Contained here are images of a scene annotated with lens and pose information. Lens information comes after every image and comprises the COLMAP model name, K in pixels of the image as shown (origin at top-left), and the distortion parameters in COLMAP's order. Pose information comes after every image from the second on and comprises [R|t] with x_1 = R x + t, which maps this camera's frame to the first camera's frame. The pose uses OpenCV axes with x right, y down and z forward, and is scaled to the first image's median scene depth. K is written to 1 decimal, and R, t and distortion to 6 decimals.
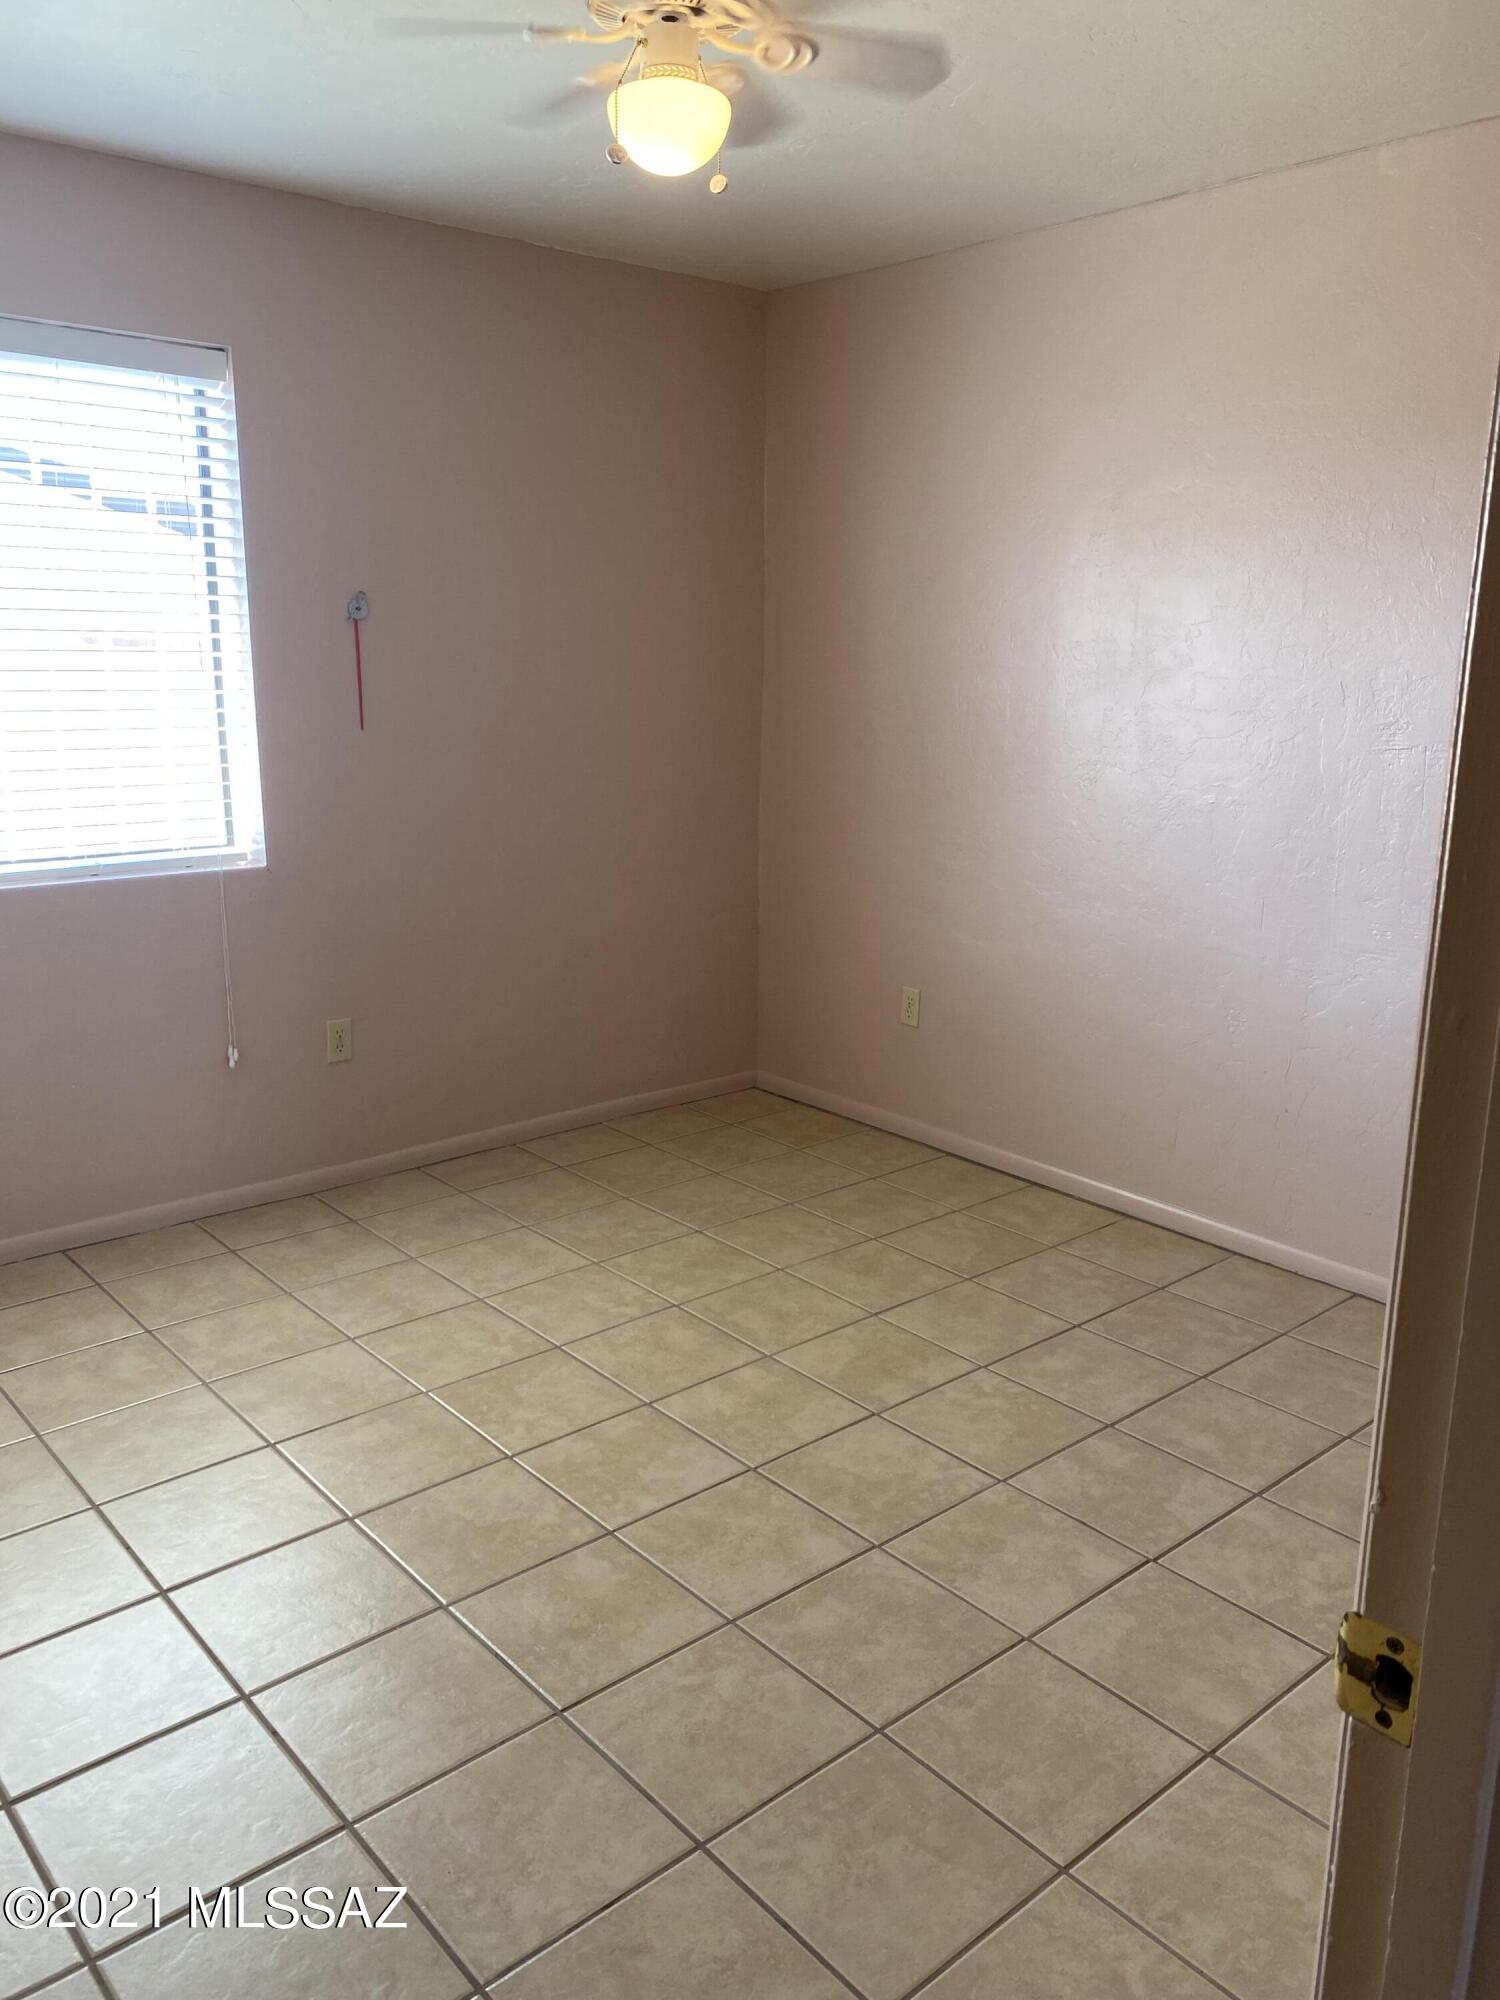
lens RADIAL K [[1533.1, 0, 750.0], [0, 1533.1, 1000.0], [0, 0, 1]] dist [0.047634, -0.054657]
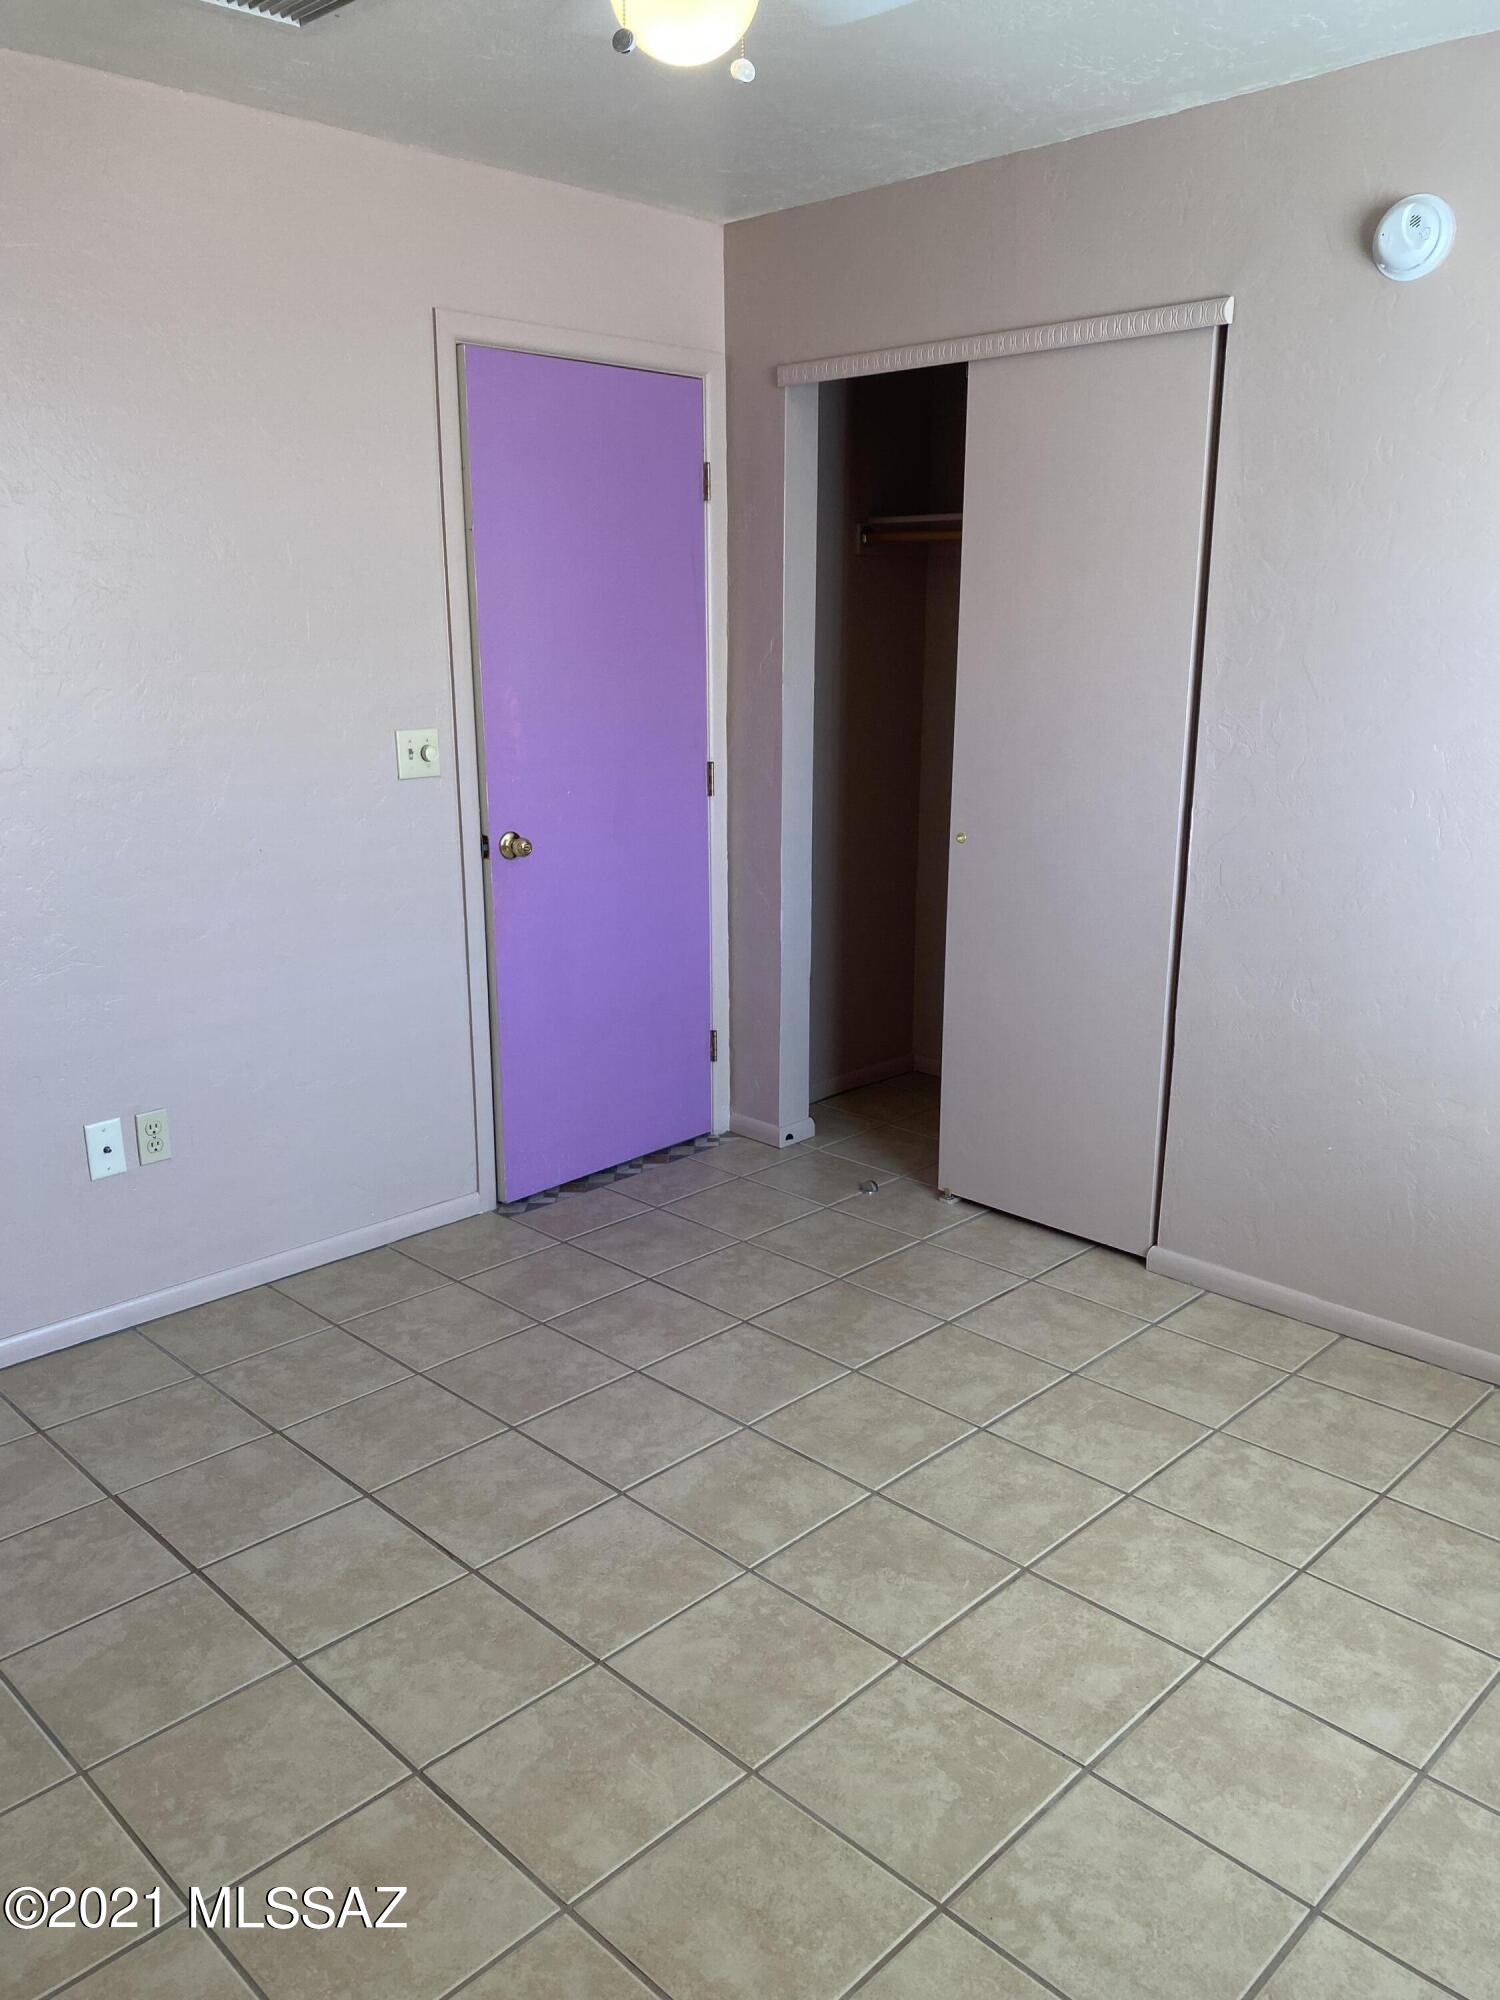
lens RADIAL K [[1533.1, 0, 750.0], [0, 1533.1, 1000.0], [0, 0, 1]] dist [0.047634, -0.054657]
pose [[-0.996451, 0.014004, -0.083001, -0.015398], [-0.025313, 0.890565, 0.454152, -0.404630], [0.080278, 0.454641, -0.887050, 1.670183]]
